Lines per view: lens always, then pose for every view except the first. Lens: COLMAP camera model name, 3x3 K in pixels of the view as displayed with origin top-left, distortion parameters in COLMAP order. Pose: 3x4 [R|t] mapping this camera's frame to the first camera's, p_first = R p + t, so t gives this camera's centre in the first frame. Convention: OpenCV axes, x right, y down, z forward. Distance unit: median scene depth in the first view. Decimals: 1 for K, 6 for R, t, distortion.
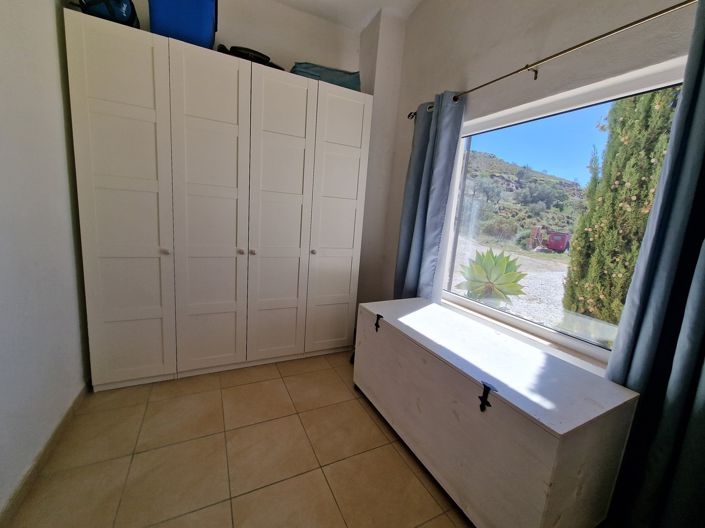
lens RADIAL K [[291.5, 0, 349.7], [0, 291.5, 260.4], [0, 0, 1]] dist [0.000330, 0.000031]
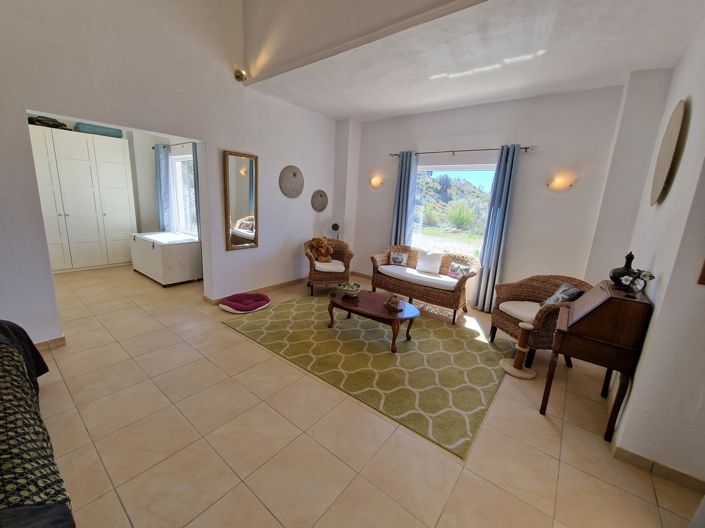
lens RADIAL K [[291.5, 0, 350.8], [0, 291.5, 259.7], [0, 0, 1]] dist [0.000330, 0.000031]
pose [[0.899641, -0.118672, 0.420193, 0.592913], [0.085497, 0.991605, 0.097000, 0.262511], [-0.428177, -0.051340, 0.902235, -1.810091]]
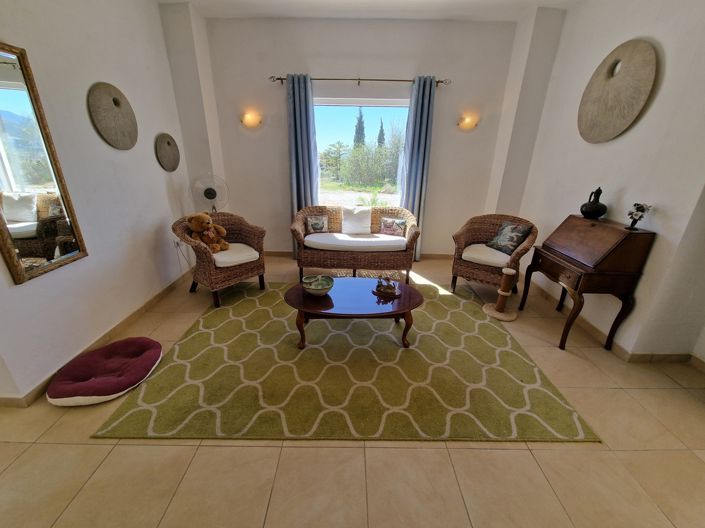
lens RADIAL K [[291.5, 0, 353.2], [0, 291.5, 259.9], [0, 0, 1]] dist [0.000330, 0.000031]
pose [[0.434961, -0.385860, 0.813585, 0.456972], [0.160835, 0.922295, 0.351431, 0.135114], [-0.885969, -0.022006, 0.463222, -1.061912]]
